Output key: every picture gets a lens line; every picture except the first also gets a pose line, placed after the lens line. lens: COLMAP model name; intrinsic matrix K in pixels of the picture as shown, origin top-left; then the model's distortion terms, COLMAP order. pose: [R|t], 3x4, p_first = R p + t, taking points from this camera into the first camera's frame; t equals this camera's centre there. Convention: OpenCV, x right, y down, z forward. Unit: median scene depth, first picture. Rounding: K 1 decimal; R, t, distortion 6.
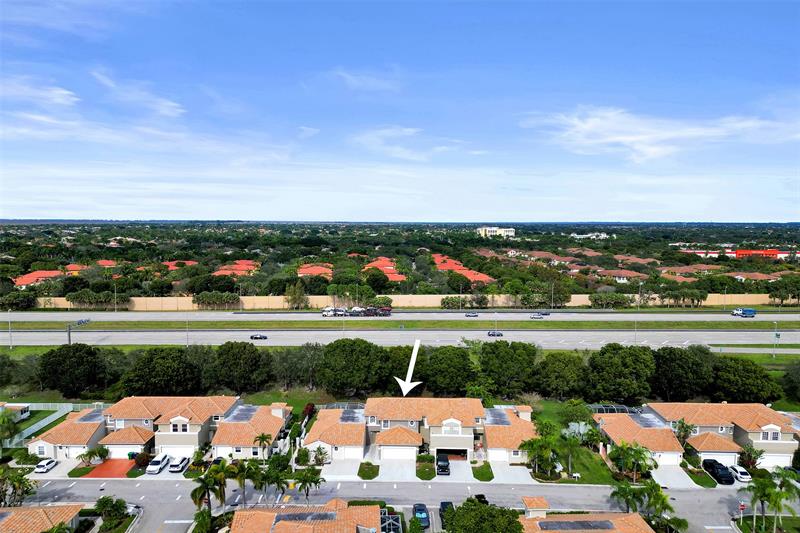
lens RADIAL K [[575.2, 0, 400.0], [0, 575.2, 266.5], [0, 0, 1]] dist [0.094621, -0.106675]
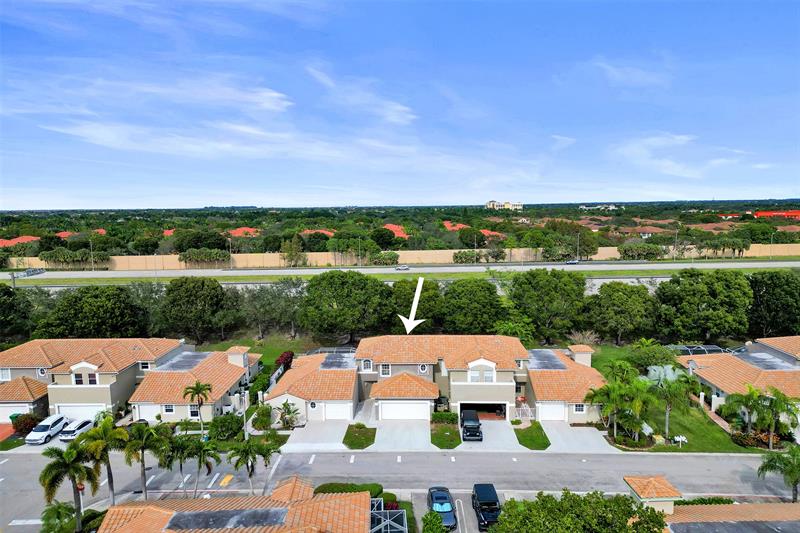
lens RADIAL K [[553.8, 0, 400.0], [0, 553.8, 266.5], [0, 0, 1]] dist [0.092275, -0.093806]
pose [[0.999707, -0.017222, -0.017009, 0.005800], [0.017752, 0.999346, 0.031491, 0.123963], [0.016456, -0.031784, 0.999359, 0.330349]]
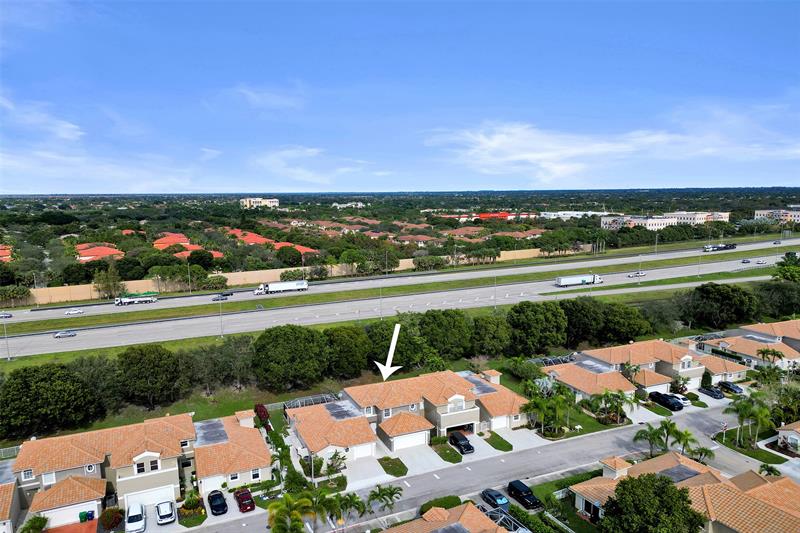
lens RADIAL K [[553.8, 0, 400.0], [0, 553.8, 266.5], [0, 0, 1]] dist [0.092275, -0.093806]
pose [[0.905042, -0.070784, 0.419391, -0.352446], [0.047624, 0.996719, 0.065452, -0.016497], [-0.422648, -0.039264, 0.905443, 0.191484]]
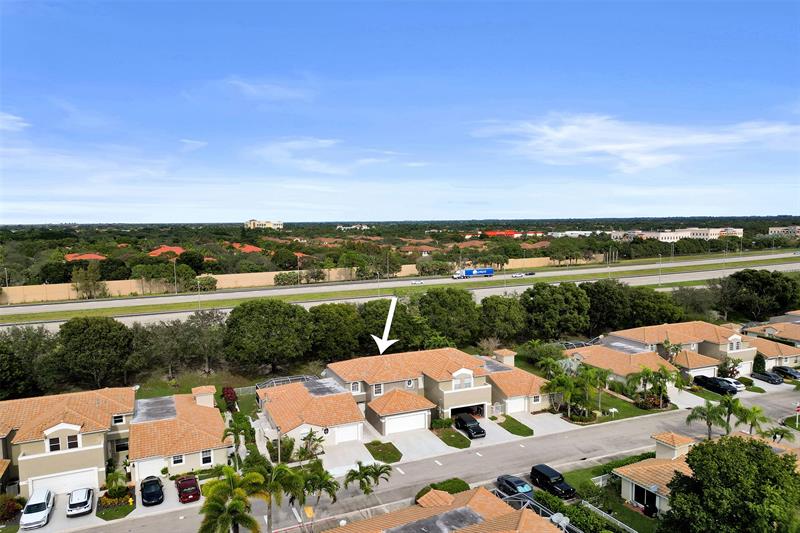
lens RADIAL K [[553.8, 0, 400.0], [0, 553.8, 266.5], [0, 0, 1]] dist [0.092275, -0.093806]
pose [[0.909094, -0.049554, 0.413633, -0.282075], [0.048016, 0.998747, 0.014120, 0.101194], [-0.413815, 0.007024, 0.910334, 0.320708]]
